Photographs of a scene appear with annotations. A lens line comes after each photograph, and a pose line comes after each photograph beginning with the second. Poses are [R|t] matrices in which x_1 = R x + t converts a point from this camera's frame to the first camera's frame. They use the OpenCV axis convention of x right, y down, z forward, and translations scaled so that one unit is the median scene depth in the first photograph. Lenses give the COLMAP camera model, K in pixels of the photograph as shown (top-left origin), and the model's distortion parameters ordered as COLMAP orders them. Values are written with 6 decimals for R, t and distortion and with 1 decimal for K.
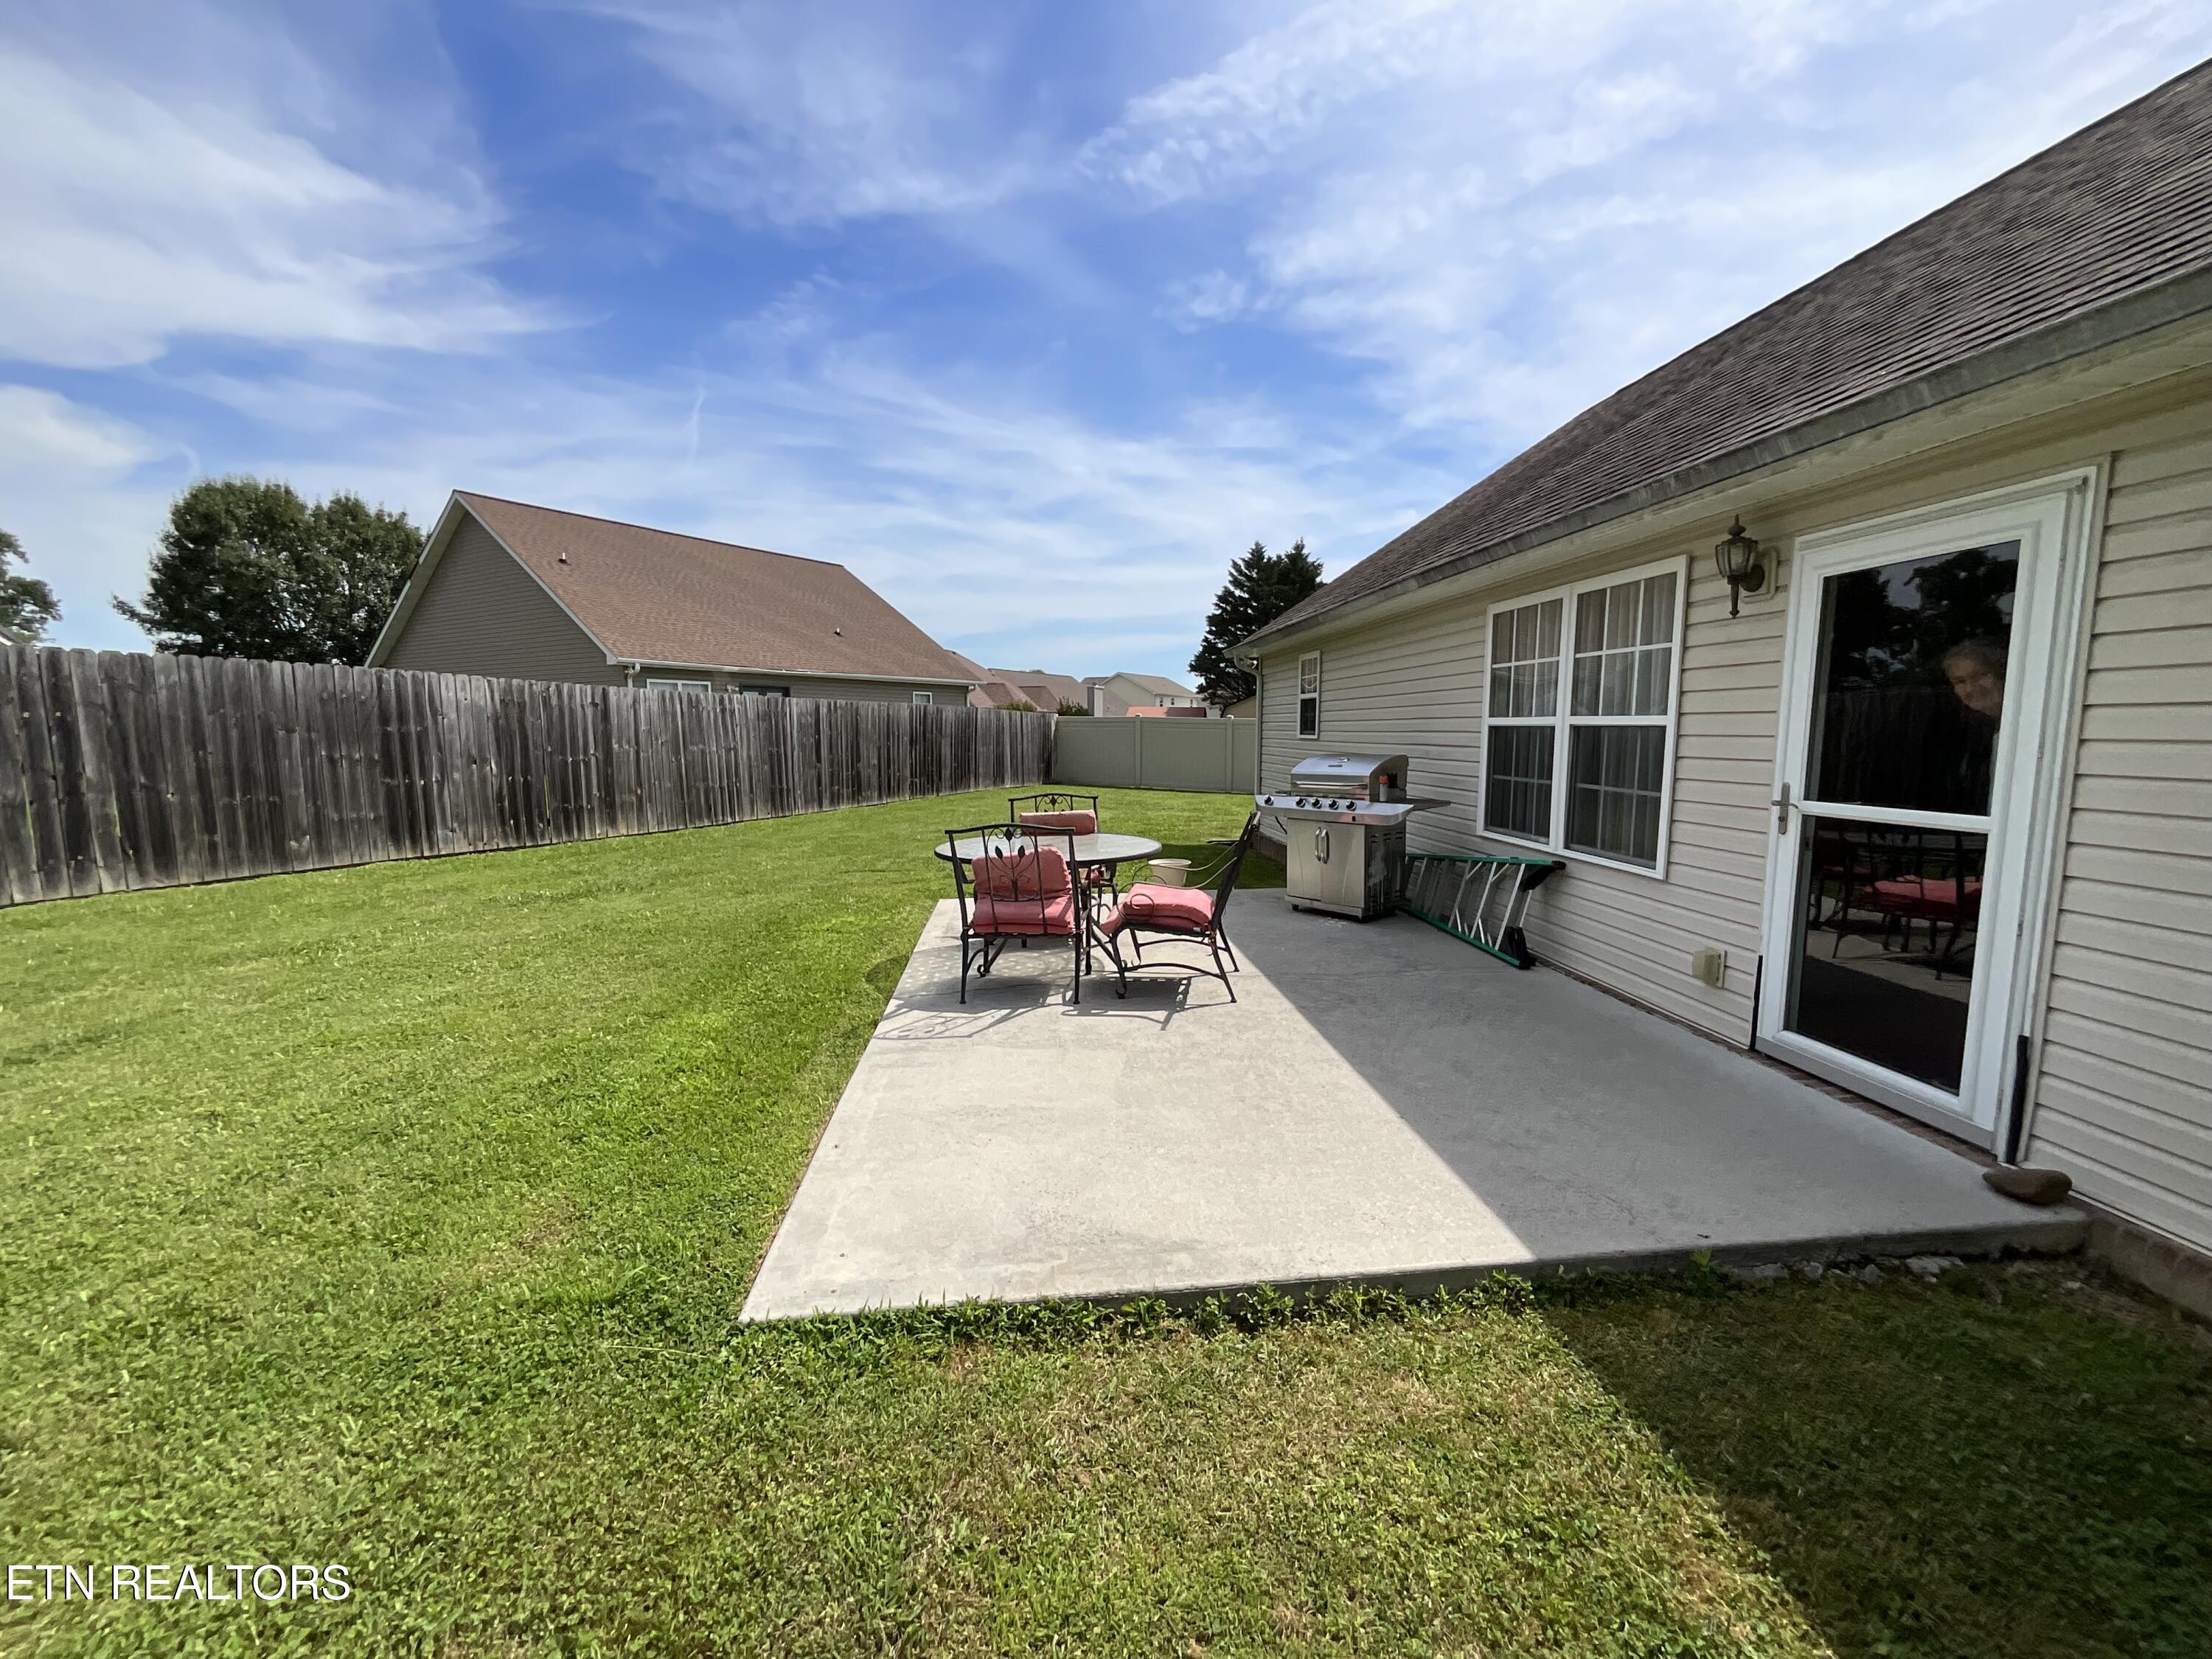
lens RADIAL K [[898.9, 0, 1106.0], [0, 898.9, 831.5], [0, 0, 1]] dist [-0.002289, -0.000680]
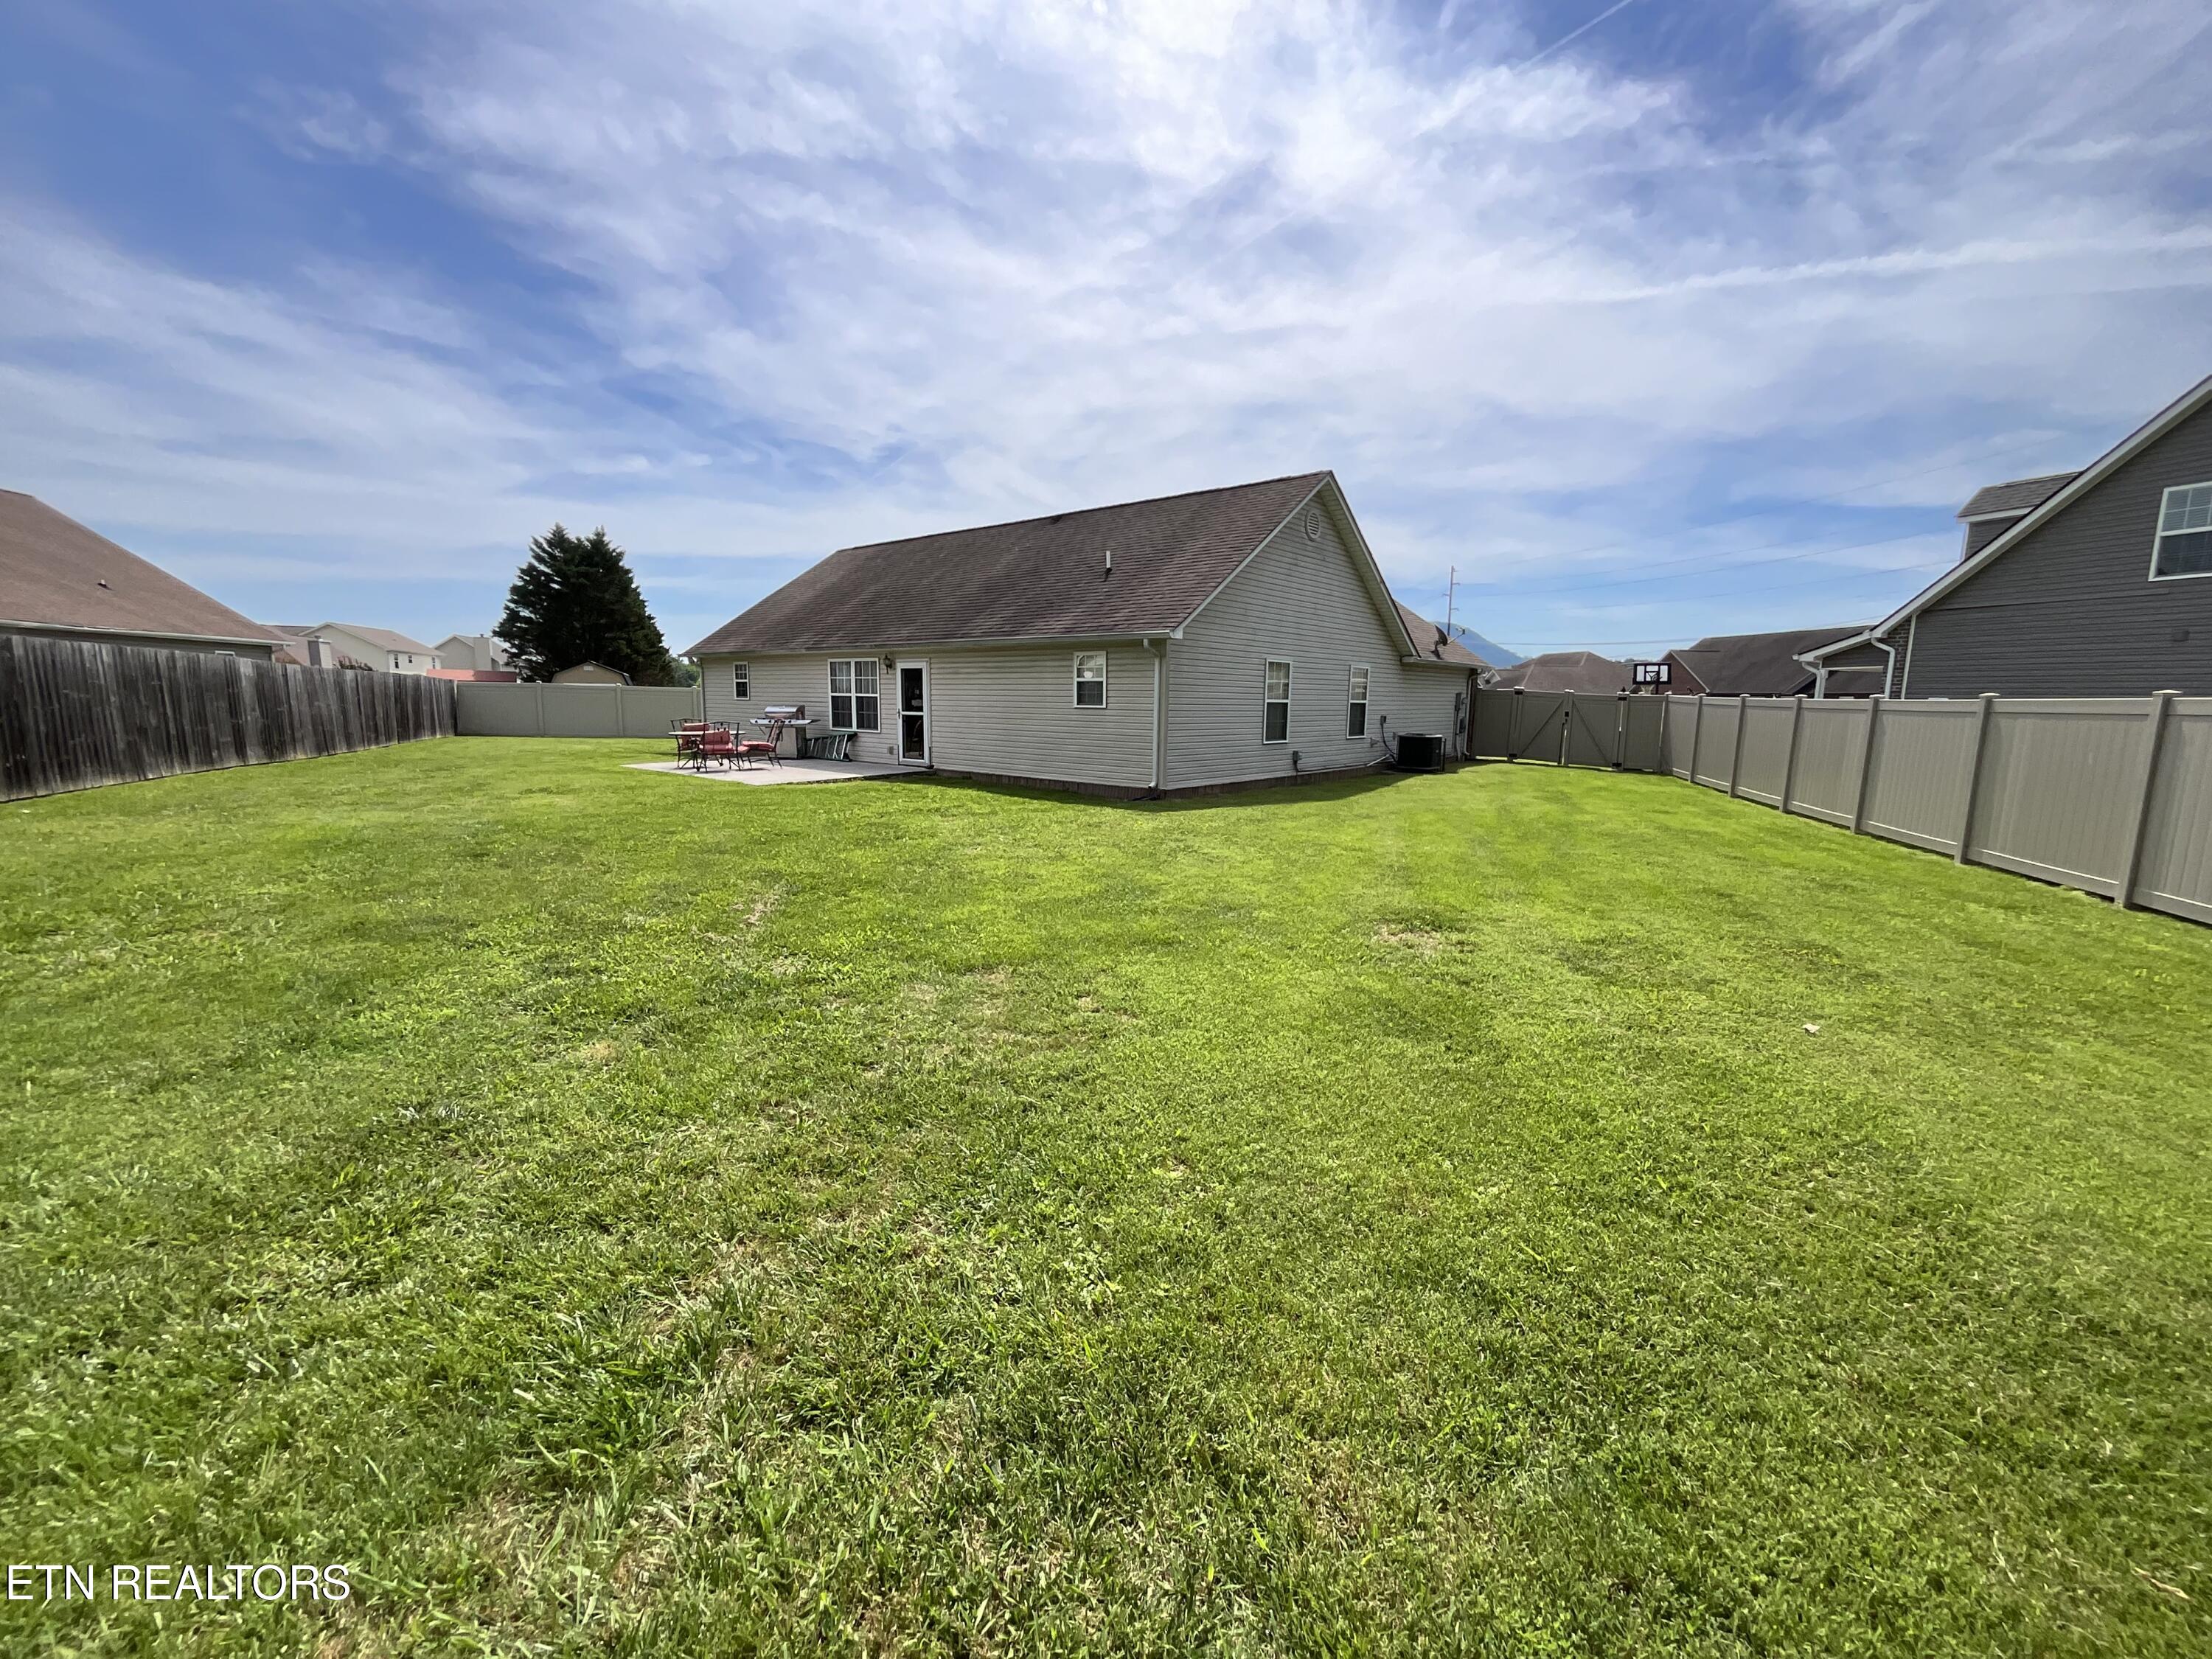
lens RADIAL K [[898.9, 0, 1110.9], [0, 898.9, 827.1], [0, 0, 1]] dist [-0.000948, -0.000550]
pose [[0.707724, -0.091722, 0.700510, -0.175251], [0.067876, 0.995777, 0.061808, 0.033232], [-0.703221, 0.003805, 0.710961, -0.300559]]
